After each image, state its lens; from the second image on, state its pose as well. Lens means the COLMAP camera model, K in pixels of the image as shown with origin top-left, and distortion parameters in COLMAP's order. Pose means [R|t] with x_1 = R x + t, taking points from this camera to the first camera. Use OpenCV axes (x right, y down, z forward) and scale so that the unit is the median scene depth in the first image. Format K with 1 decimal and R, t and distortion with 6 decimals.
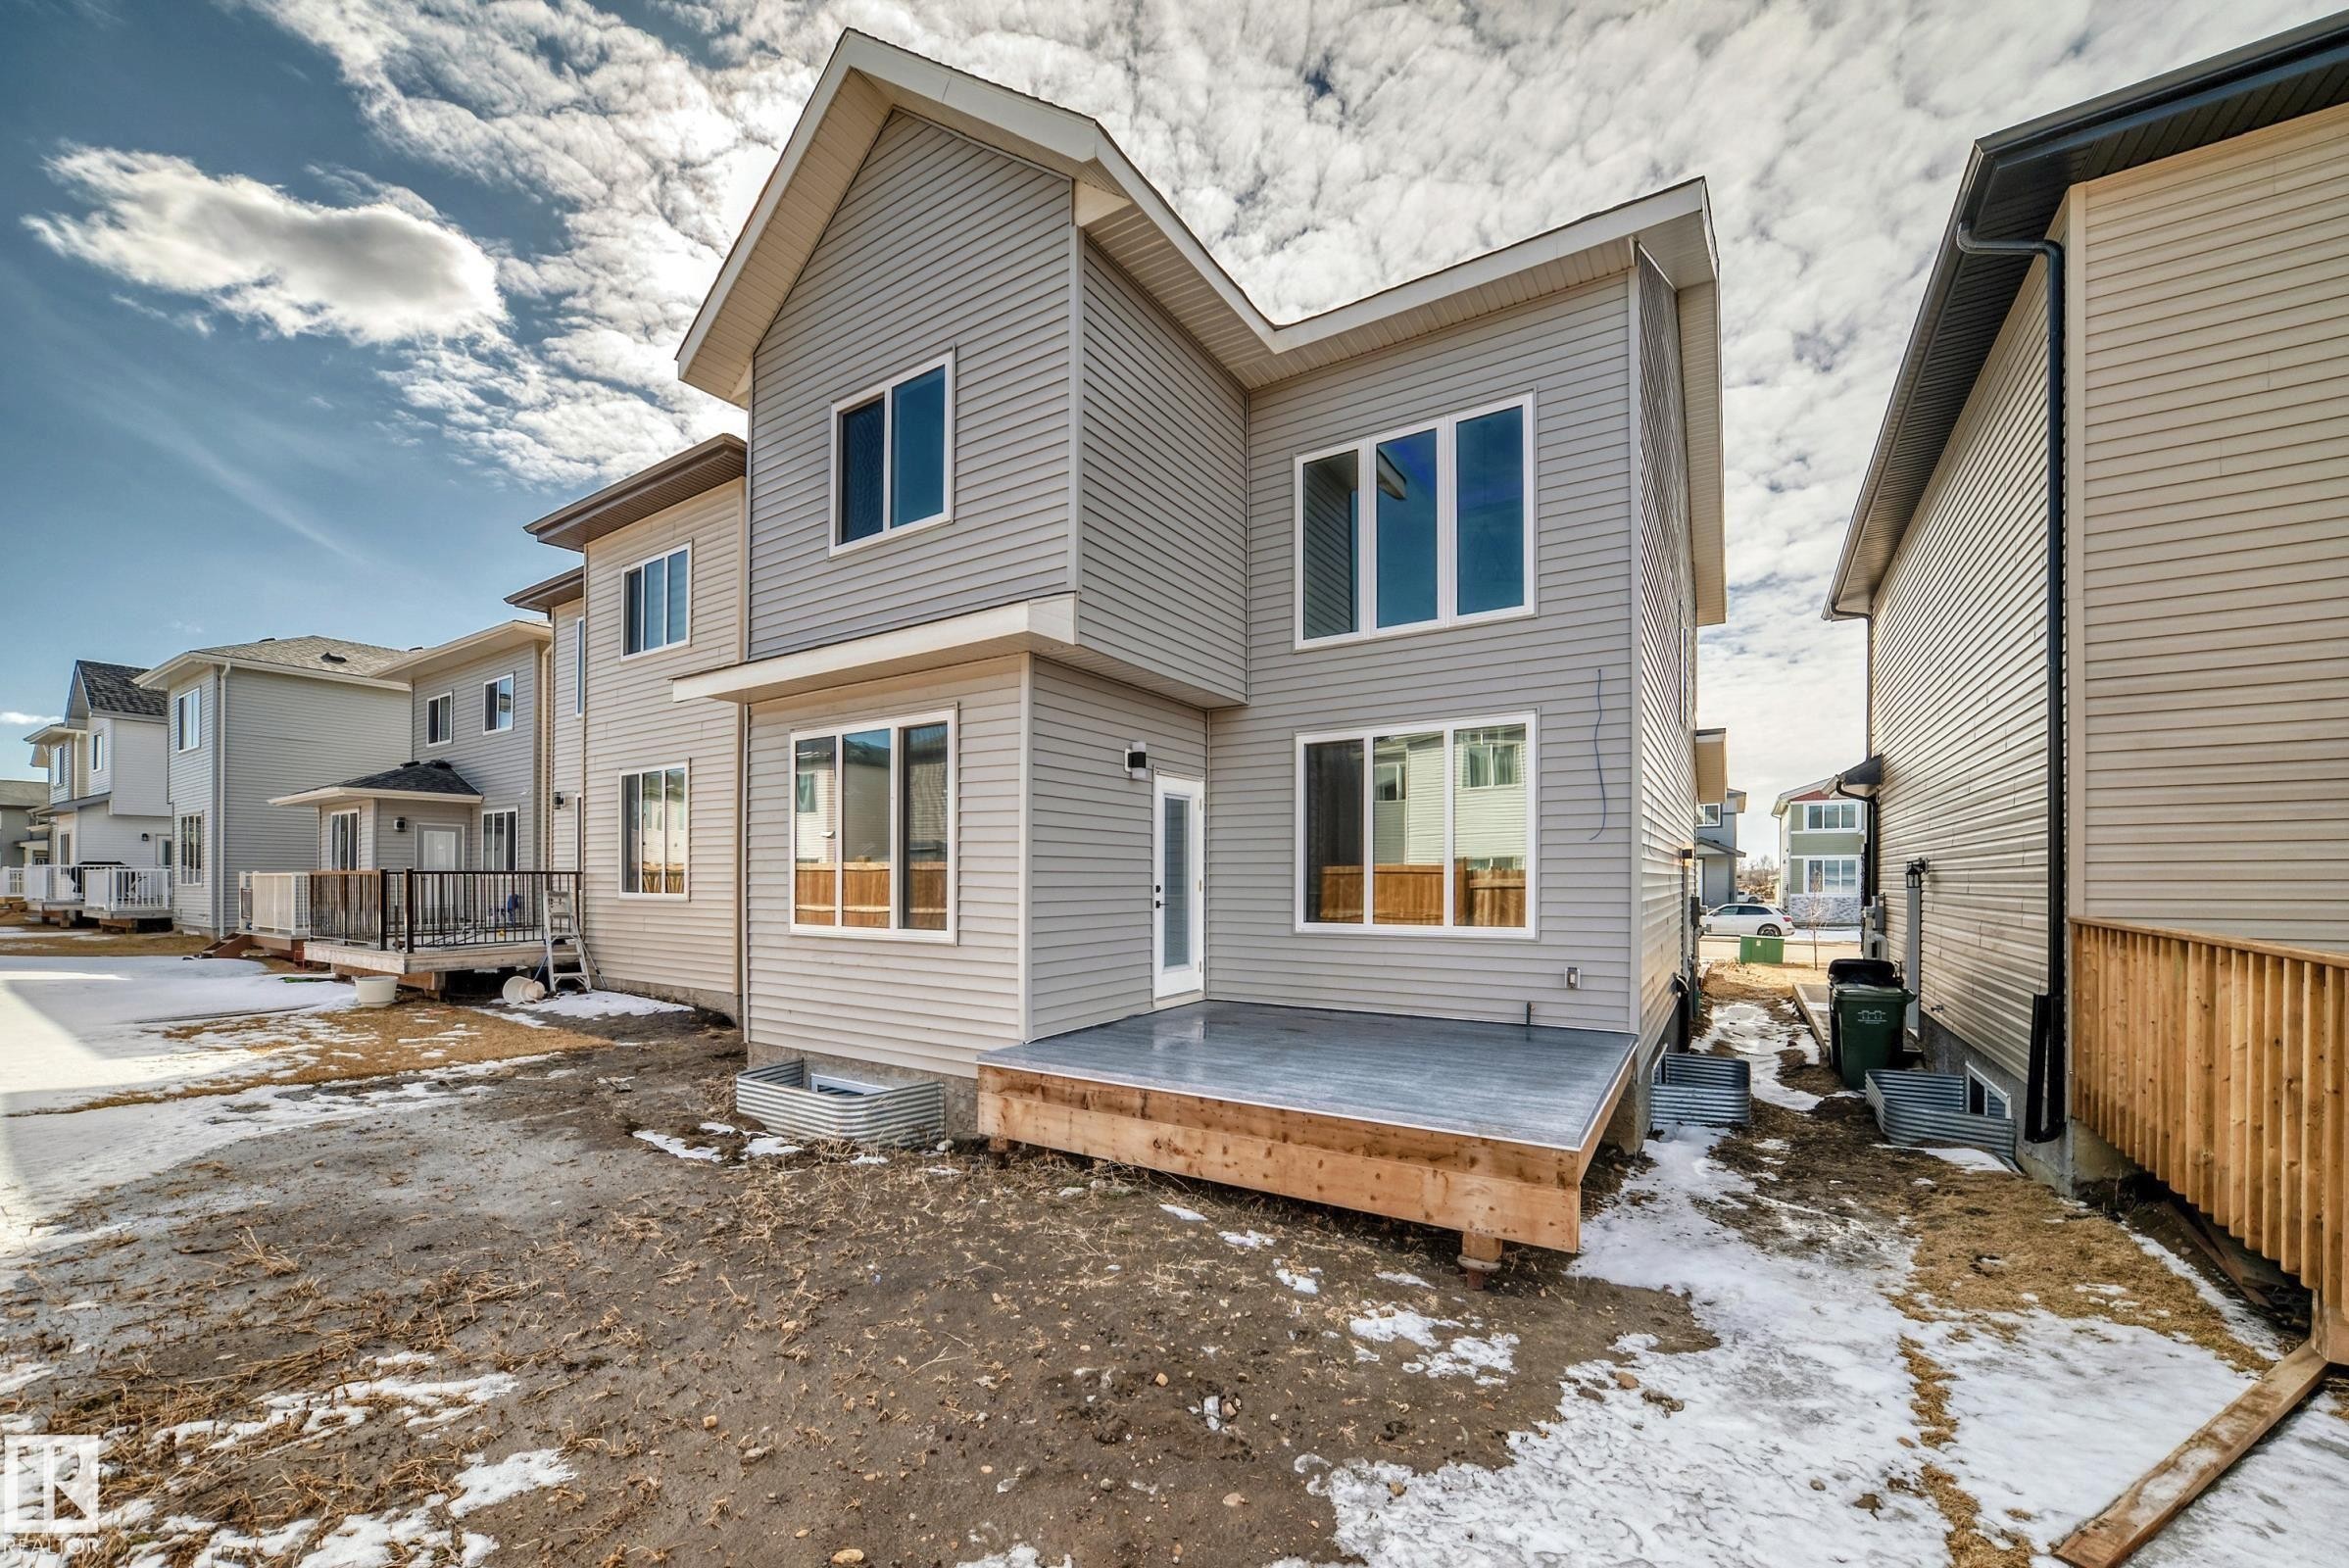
lens RADIAL K [[851.9, 0, 1173.3], [0, 851.9, 795.4], [0, 0, 1]] dist [-0.032009, 0.009616]
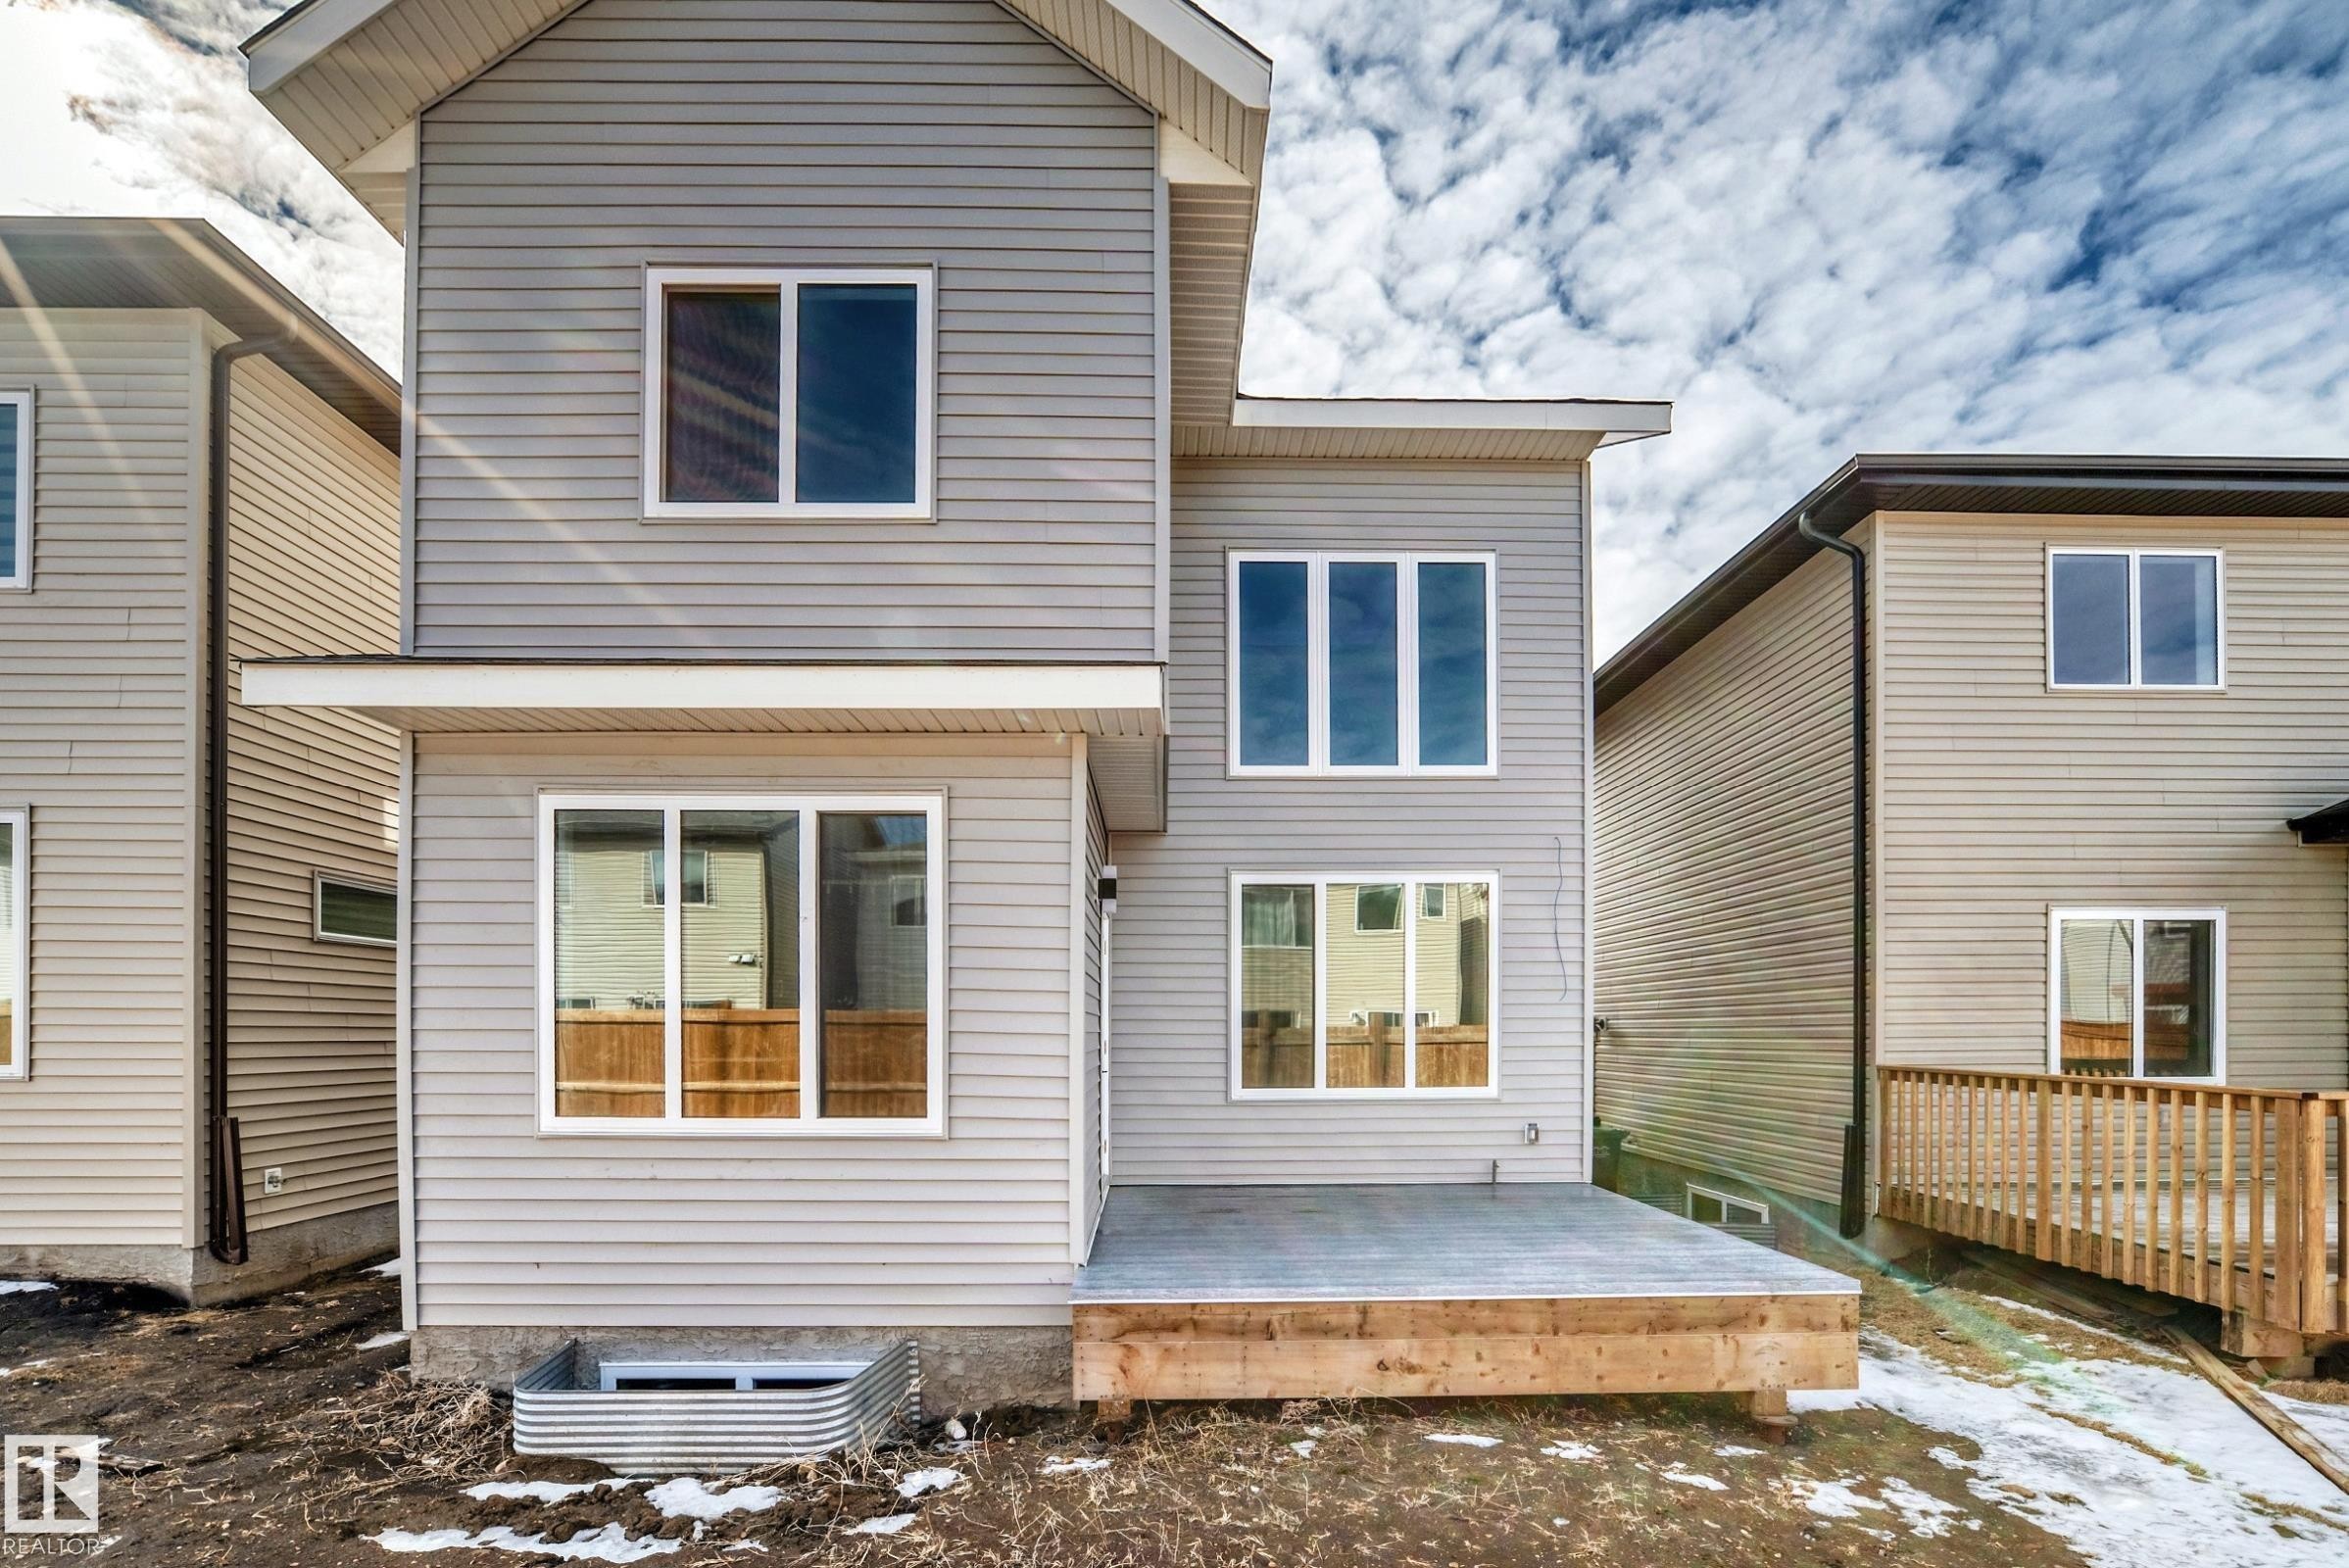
lens RADIAL K [[942.7, 0, 1174.4], [0, 942.7, 962.1], [0, 0, 1]] dist [-0.030145, 0.011520]
pose [[0.850969, 0.036980, 0.523912, -0.602294], [-0.049155, 0.998747, 0.009344, 0.020364], [-0.522910, -0.033704, 0.851721, 0.307615]]
